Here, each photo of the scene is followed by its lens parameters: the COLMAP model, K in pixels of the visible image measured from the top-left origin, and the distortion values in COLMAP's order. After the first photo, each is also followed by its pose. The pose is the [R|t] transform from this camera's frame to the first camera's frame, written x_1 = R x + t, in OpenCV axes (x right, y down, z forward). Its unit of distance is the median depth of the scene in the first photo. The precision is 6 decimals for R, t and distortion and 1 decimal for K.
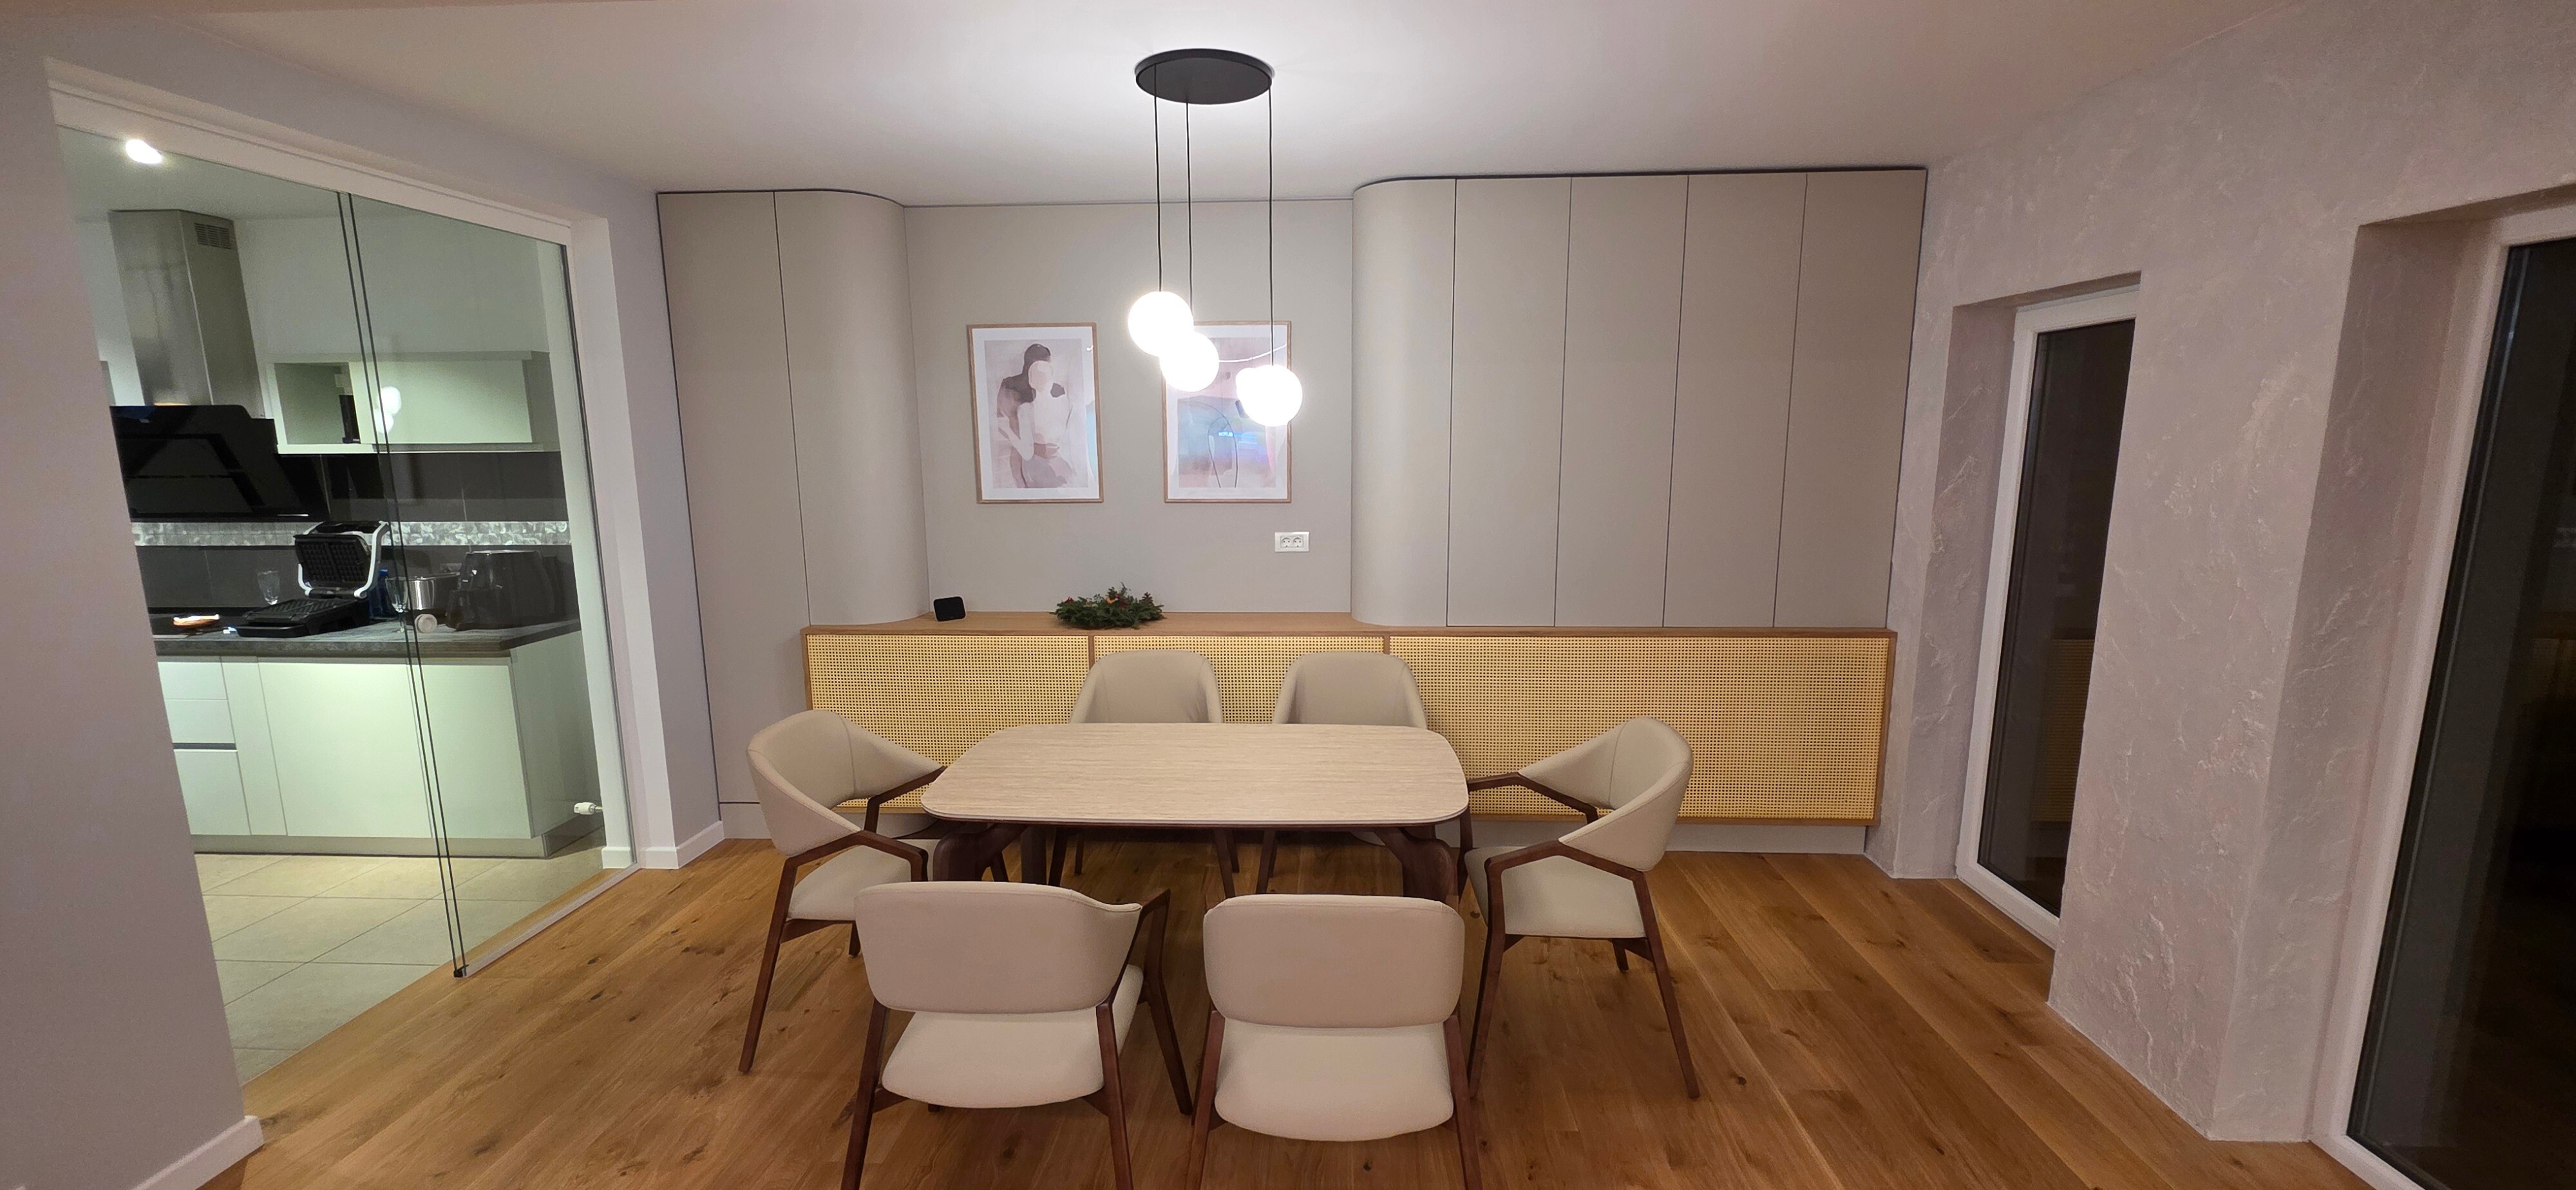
lens RADIAL K [[1023.2, 0, 1280.2], [0, 1023.2, 604.8], [0, 0, 1]] dist [0.001747, -0.000072]
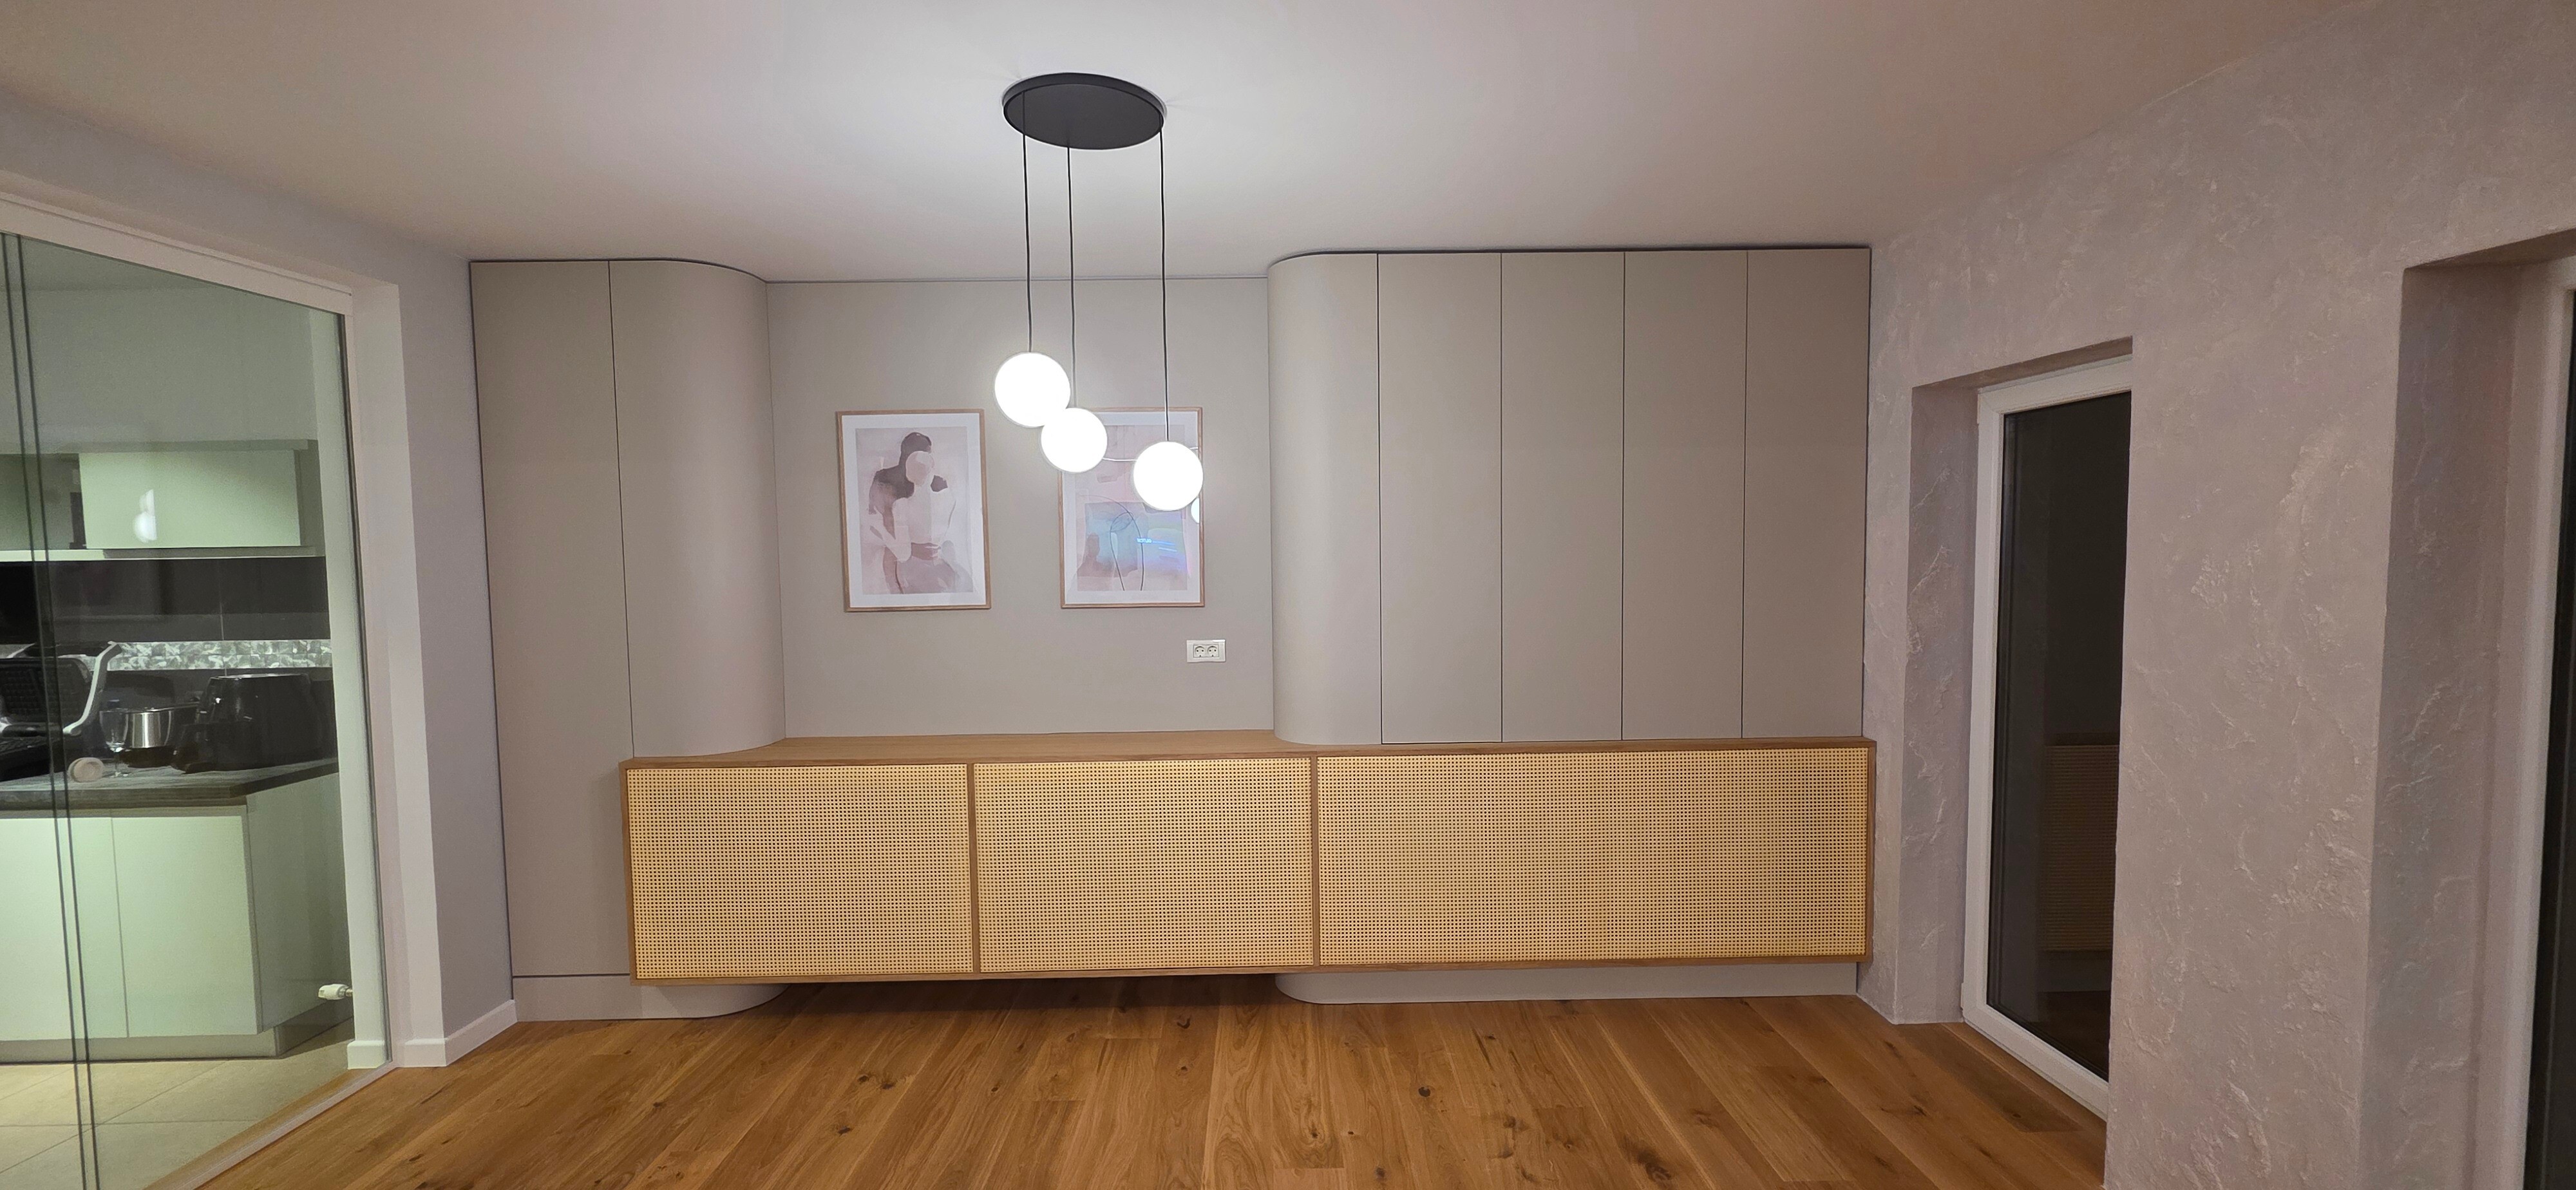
lens RADIAL K [[1023.2, 0, 1280.2], [0, 1023.2, 604.8], [0, 0, 1]] dist [0.001747, -0.000072]
pose [[0.997873, -0.010986, 0.064249, 0.021418], [0.017894, 0.993996, -0.107943, -0.004816], [-0.062678, 0.108863, 0.992079, 0.124577]]
